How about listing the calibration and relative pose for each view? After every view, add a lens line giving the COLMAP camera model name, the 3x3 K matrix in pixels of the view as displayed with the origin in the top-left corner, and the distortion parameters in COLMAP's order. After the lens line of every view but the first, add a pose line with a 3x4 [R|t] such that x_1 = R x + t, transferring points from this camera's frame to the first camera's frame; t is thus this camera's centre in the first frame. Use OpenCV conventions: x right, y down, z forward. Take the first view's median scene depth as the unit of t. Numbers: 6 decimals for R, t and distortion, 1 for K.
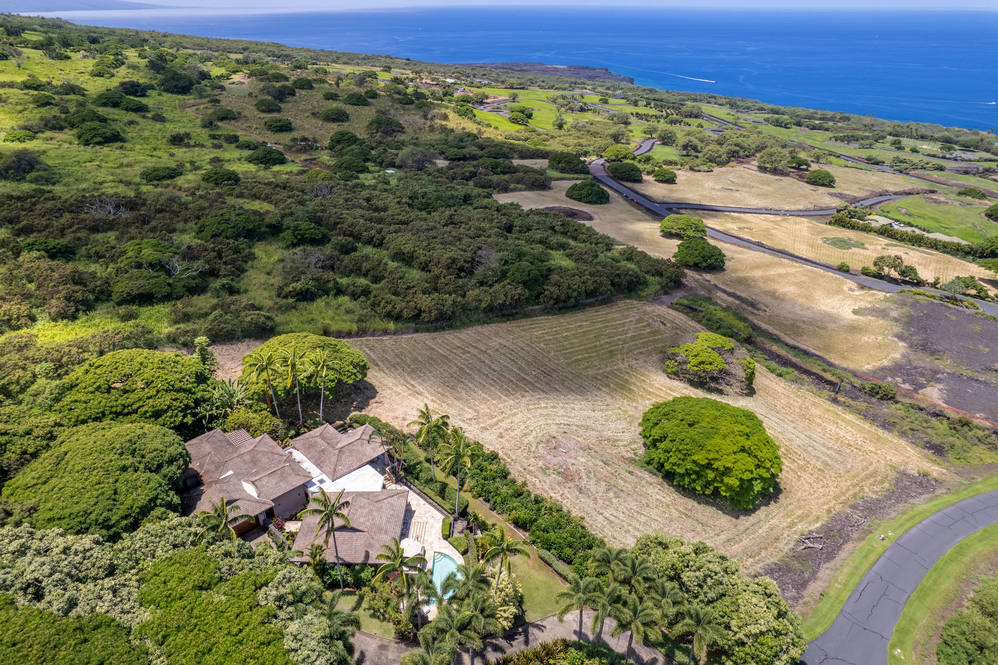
lens RADIAL K [[639.9, 0, 499.0], [0, 639.9, 332.5], [0, 0, 1]] dist [-0.078394, 0.075024]
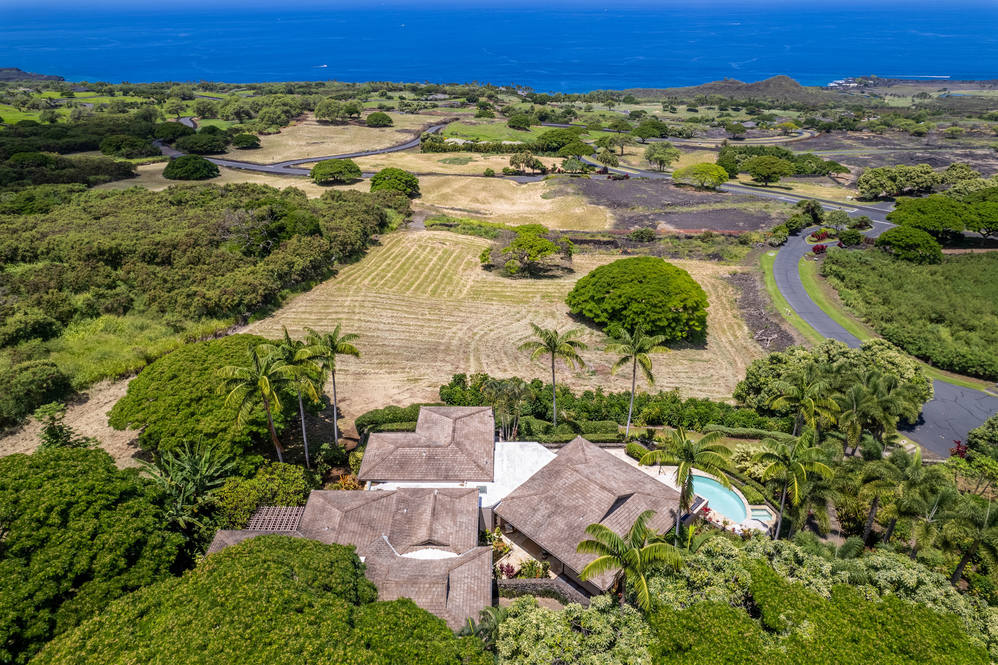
lens RADIAL K [[639.9, 0, 499.0], [0, 639.9, 332.5], [0, 0, 1]] dist [-0.078394, 0.075024]
pose [[0.703160, -0.351207, 0.618239, -0.167572], [0.340233, 0.929685, 0.141165, 0.001954], [-0.624346, 0.111084, 0.773209, 0.135500]]
